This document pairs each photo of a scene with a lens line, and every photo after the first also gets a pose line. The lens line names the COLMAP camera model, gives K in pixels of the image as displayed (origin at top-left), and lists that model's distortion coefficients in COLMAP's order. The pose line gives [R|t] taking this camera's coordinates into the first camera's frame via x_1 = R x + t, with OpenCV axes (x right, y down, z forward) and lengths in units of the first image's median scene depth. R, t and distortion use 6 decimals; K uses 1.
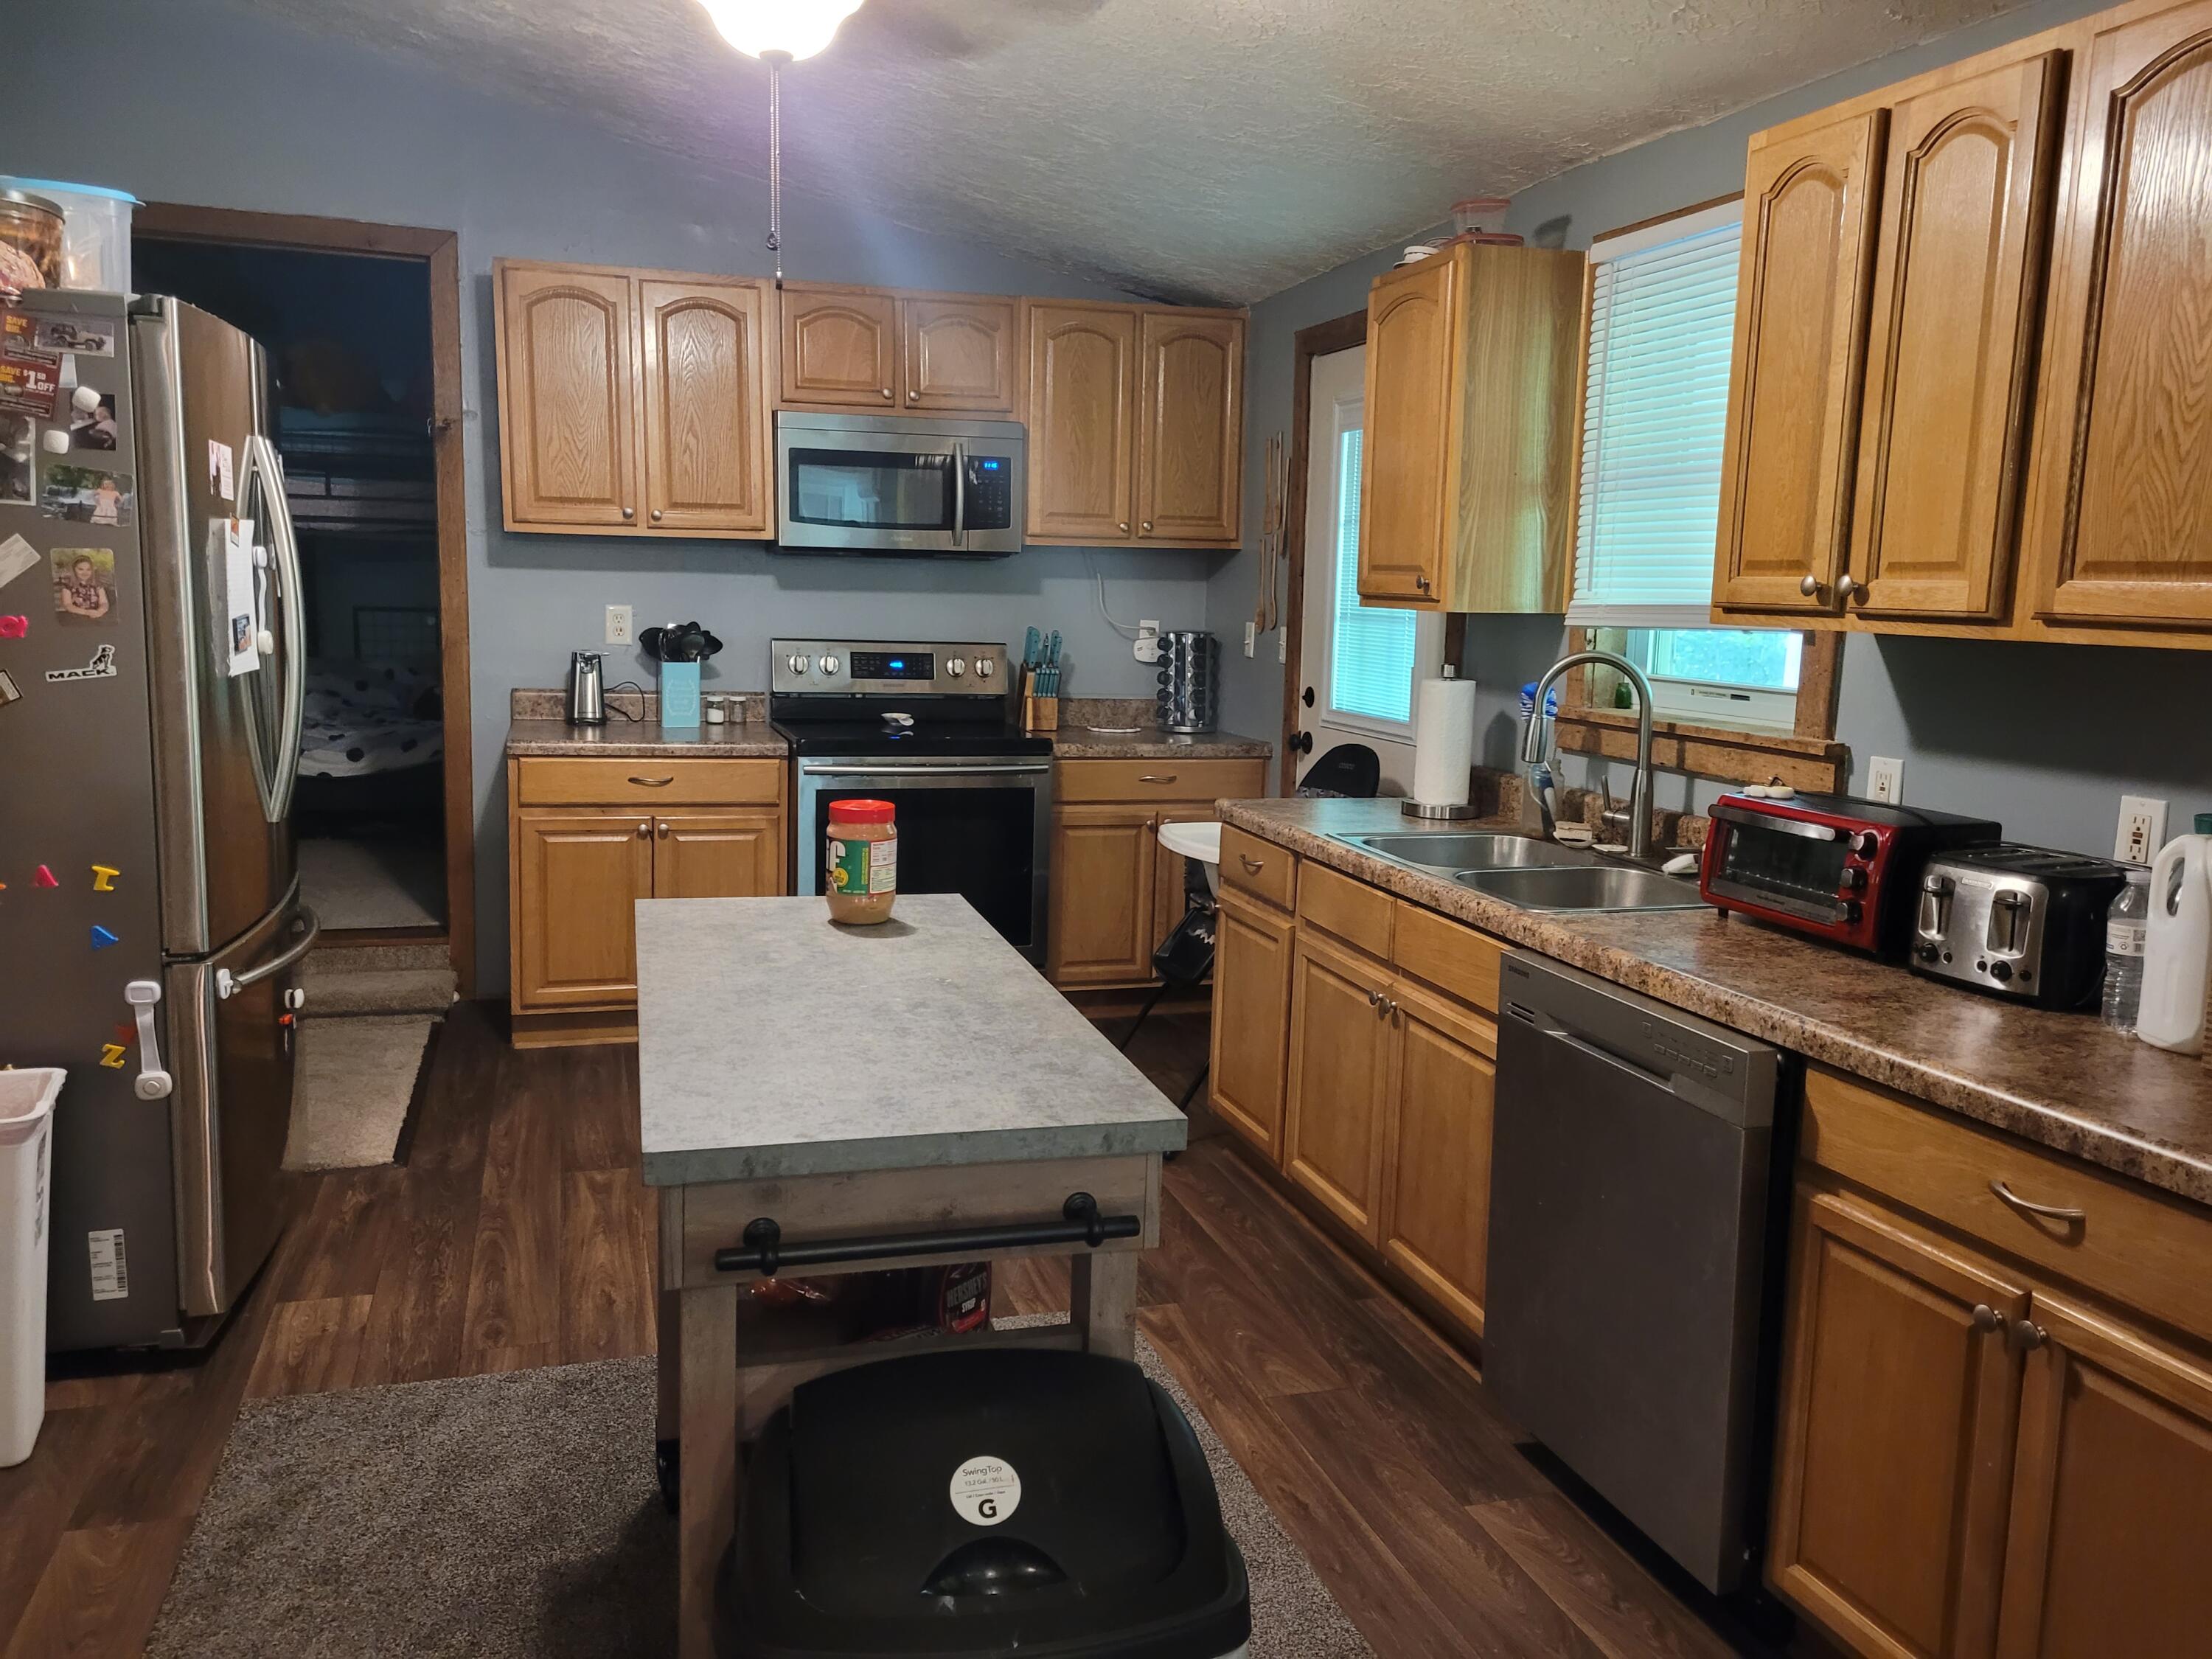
lens RADIAL K [[1669.9, 0, 1123.6], [0, 1669.9, 815.2], [0, 0, 1]] dist [0.064145, -0.044181]
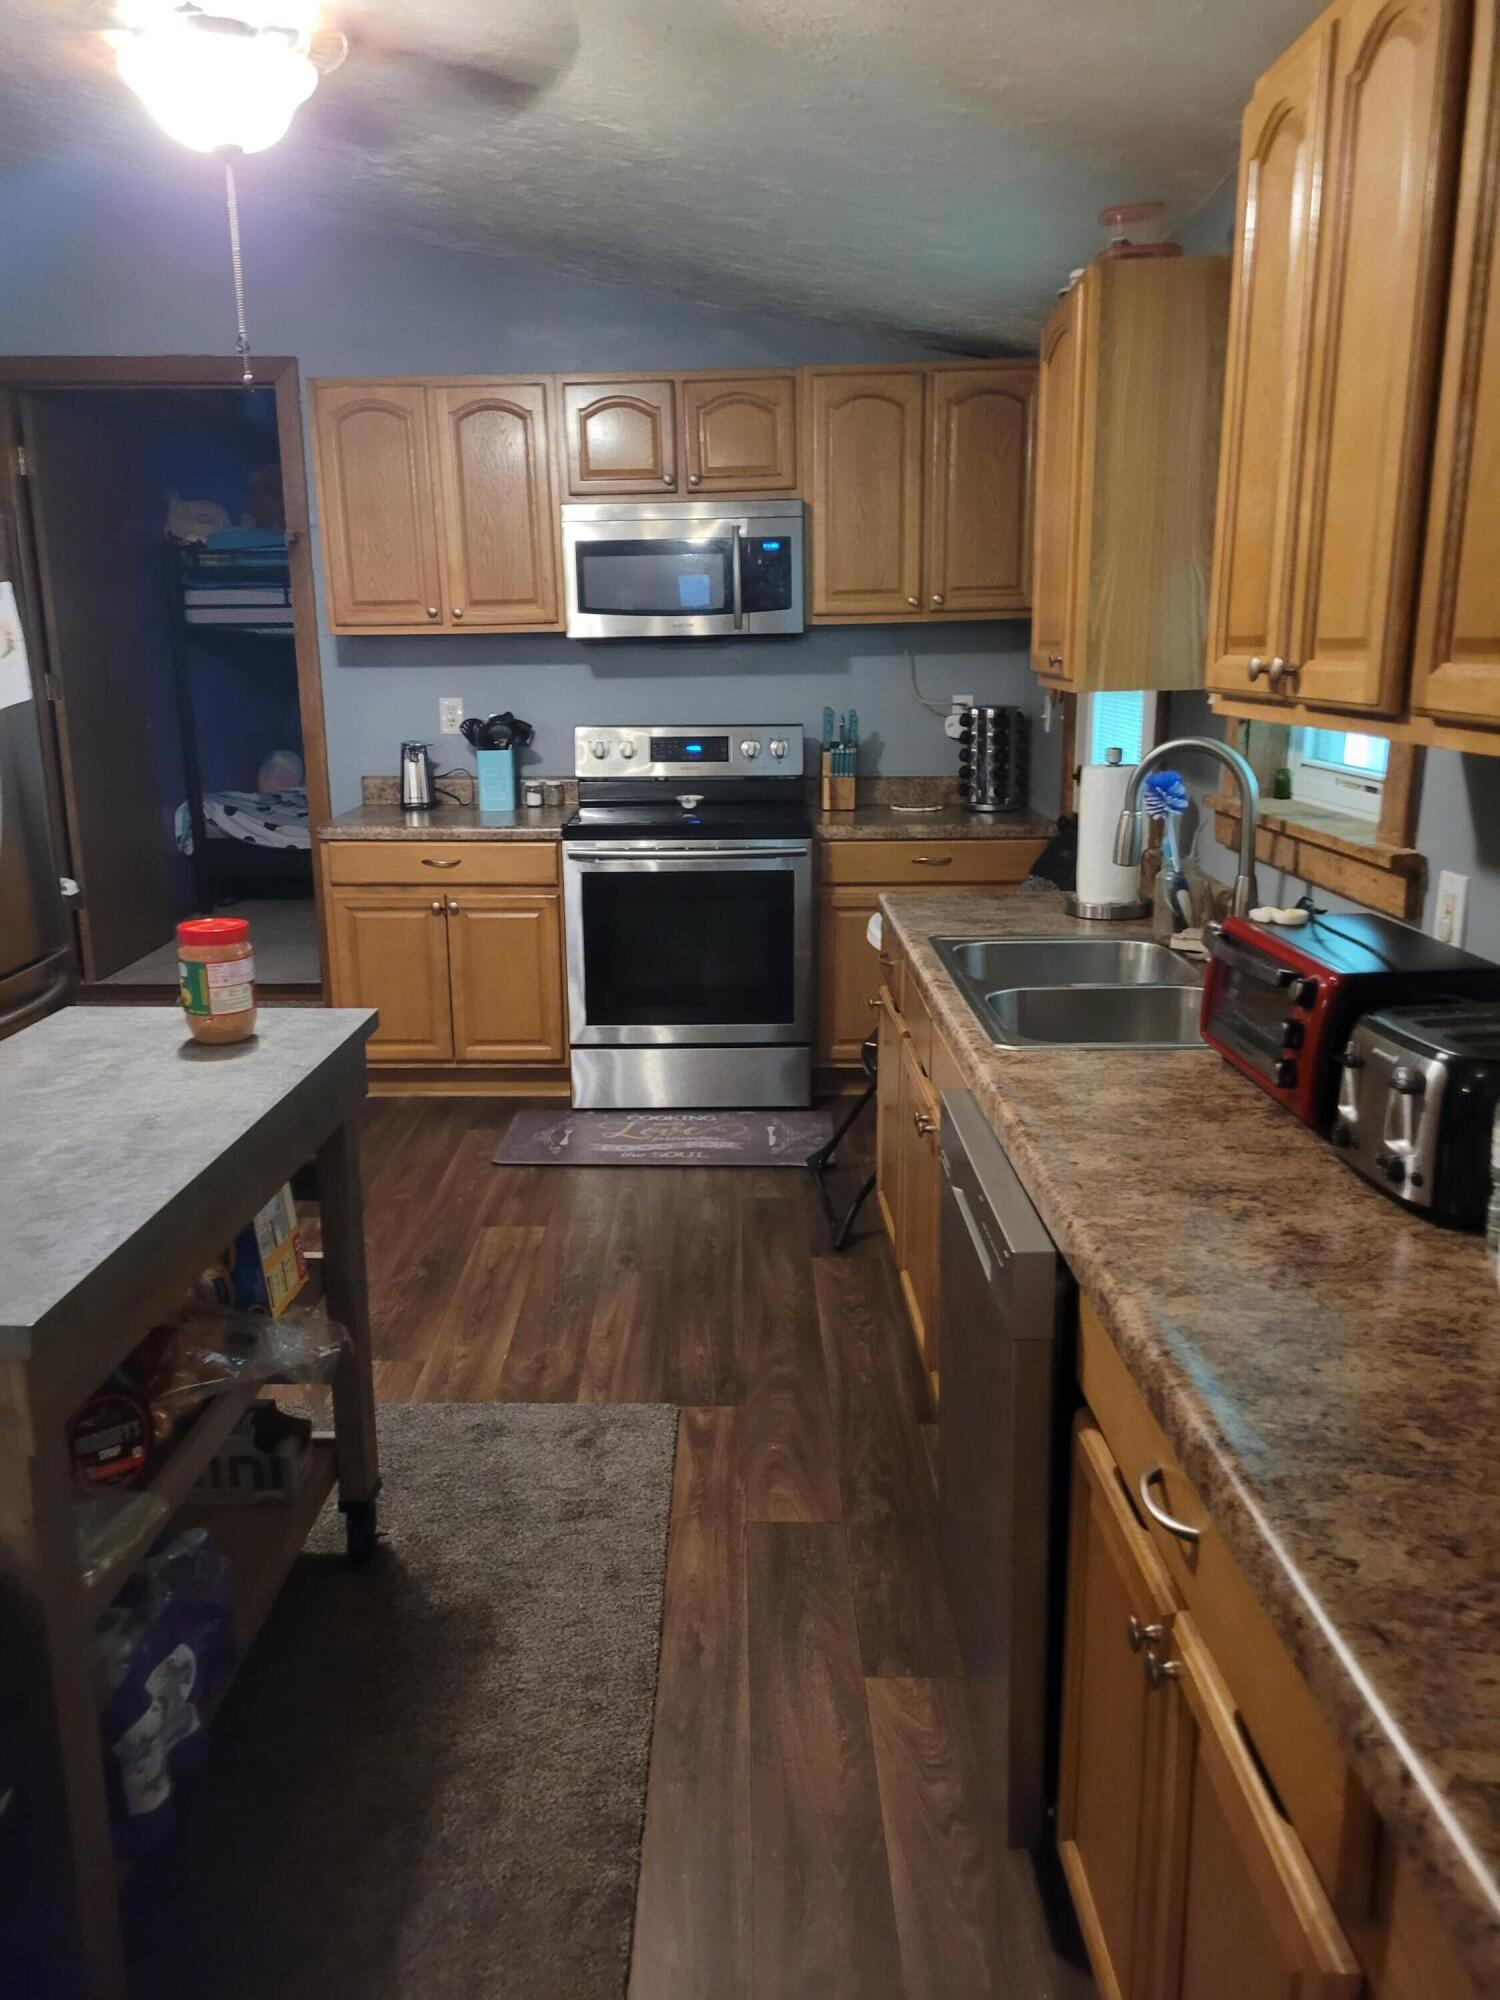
lens RADIAL K [[1509.9, 0, 733.8], [0, 1509.9, 1011.1], [0, 0, 1]] dist [0.064145, -0.044181]
pose [[0.948937, 0.036901, -0.313301, 0.217714], [-0.005920, 0.995043, 0.099266, -0.023969], [0.315411, -0.092342, 0.944451, 0.120076]]
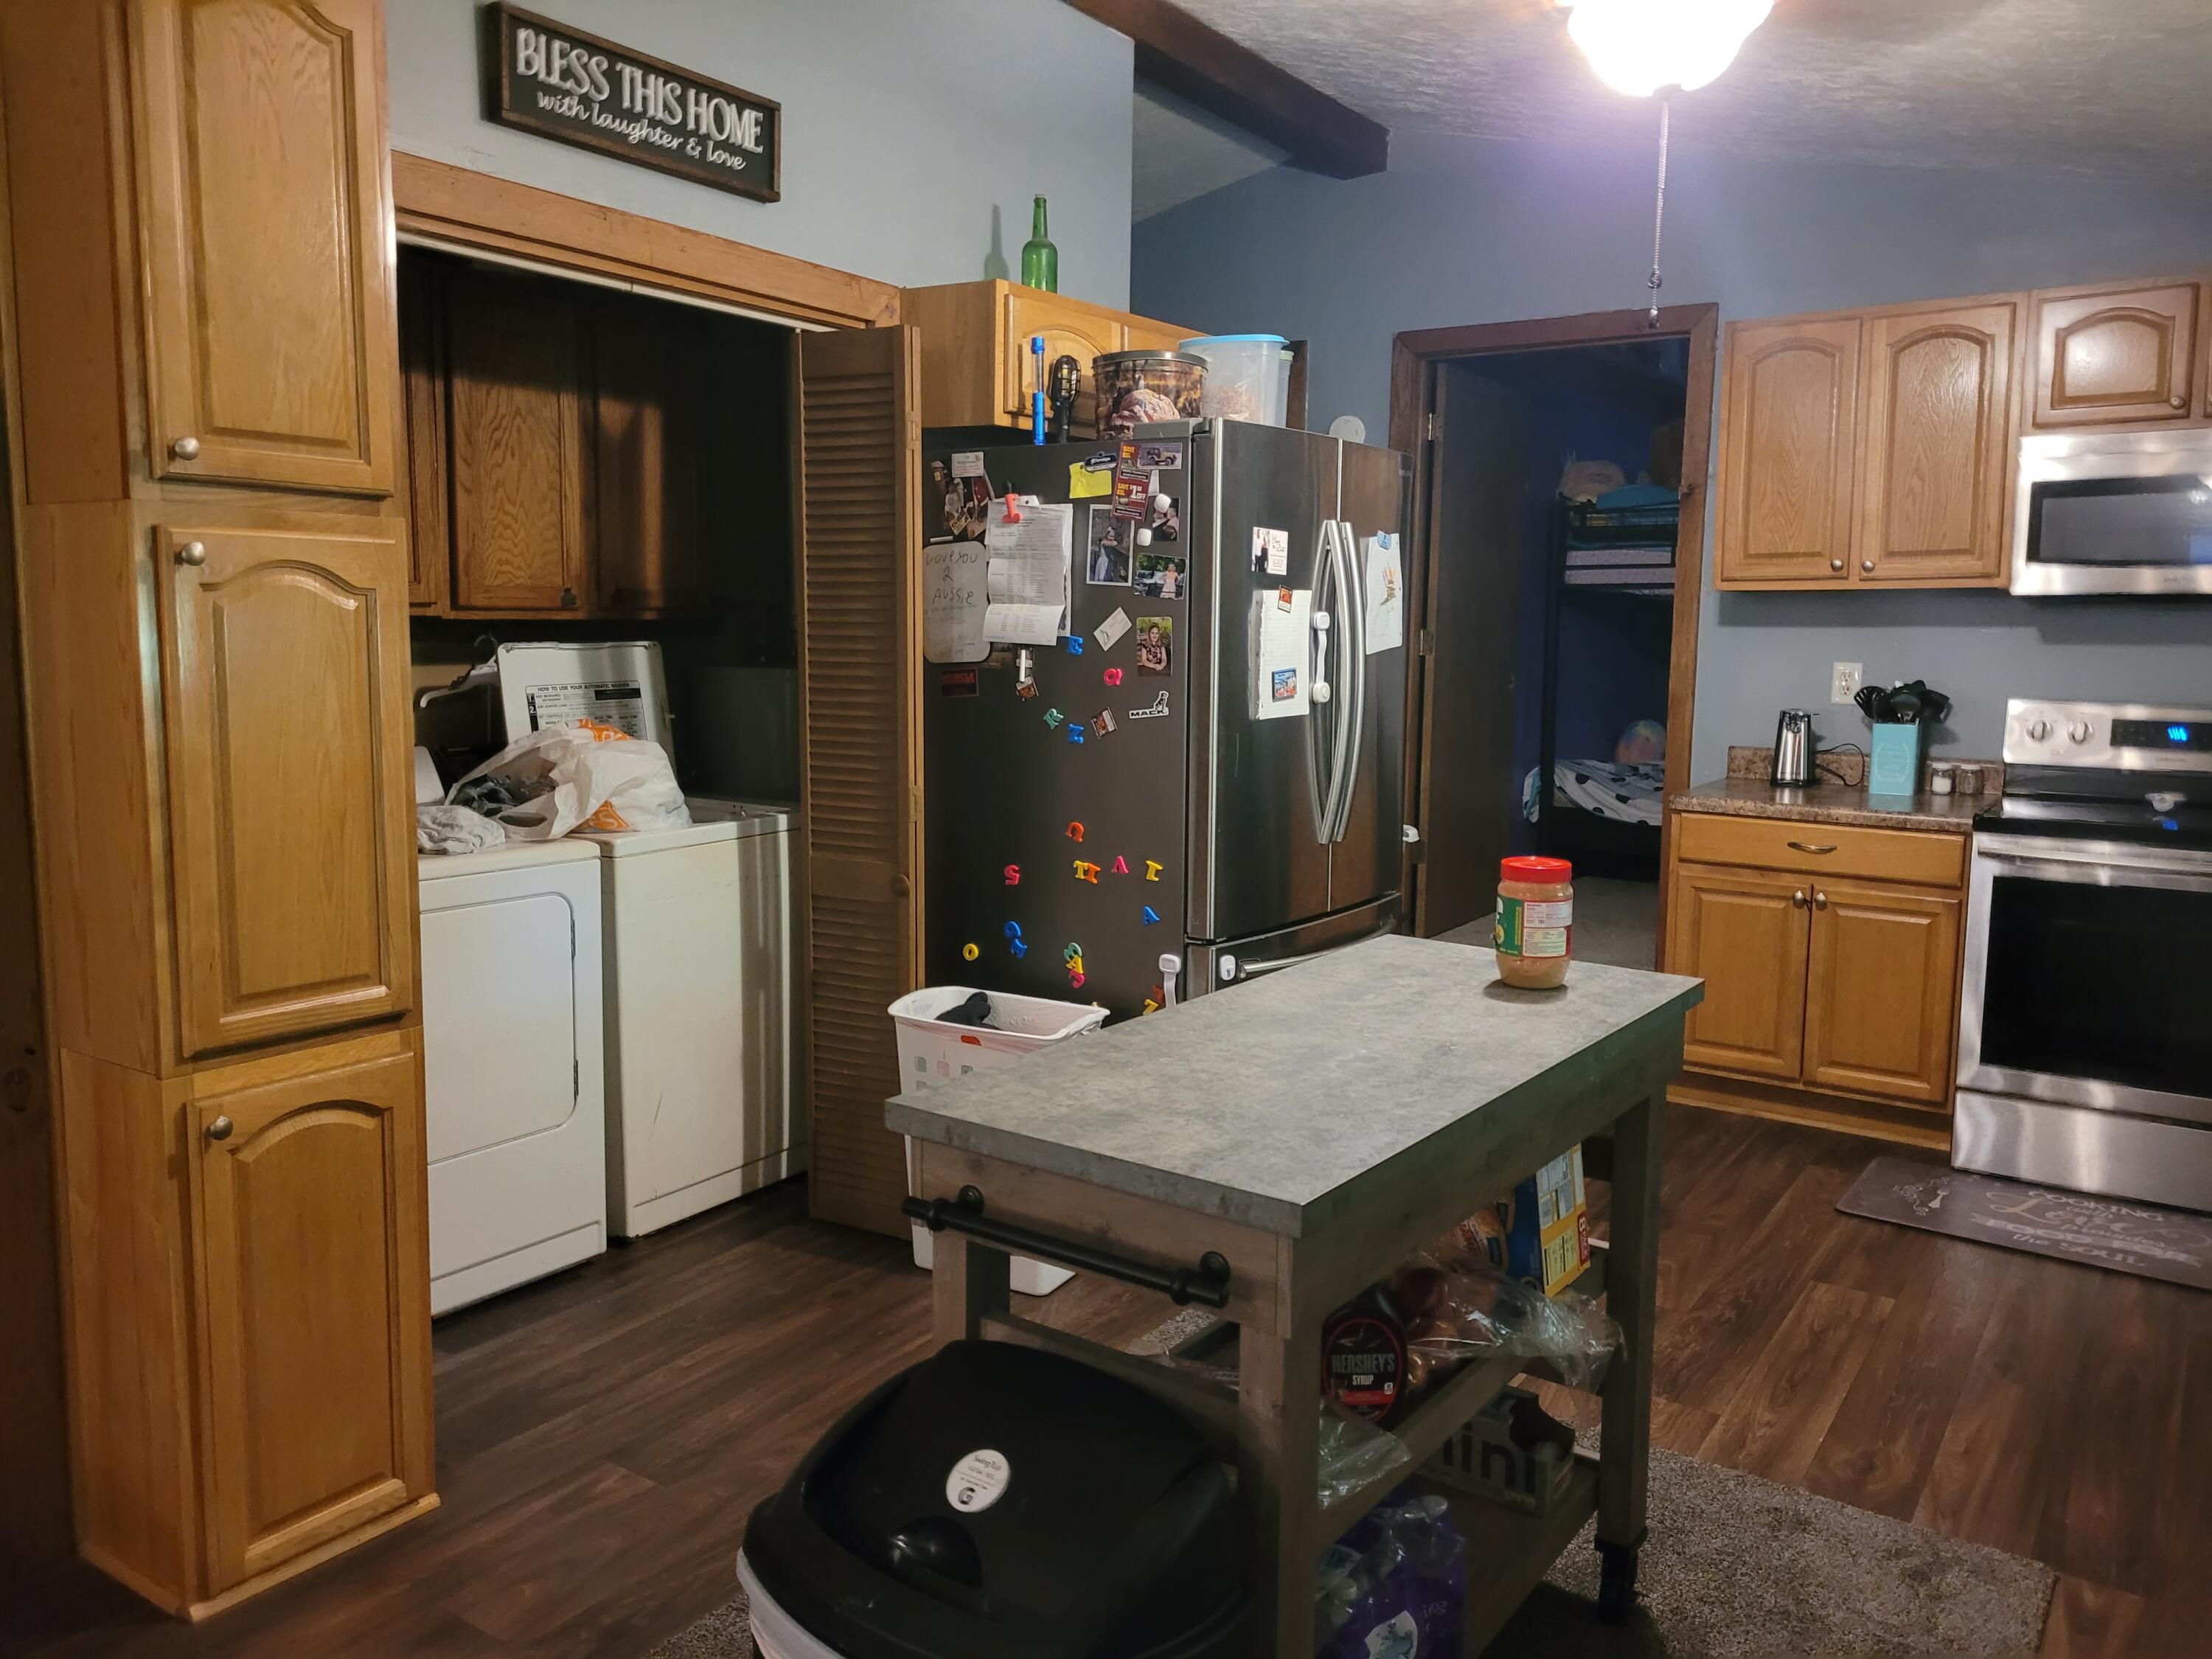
lens RADIAL K [[1669.9, 0, 1128.0], [0, 1669.9, 808.2], [0, 0, 1]] dist [0.064145, -0.044181]
pose [[0.615147, 0.068485, -0.785432, 0.228766], [-0.101654, 0.994794, 0.007126, -0.010319], [0.781832, 0.075459, 0.618907, 0.115473]]
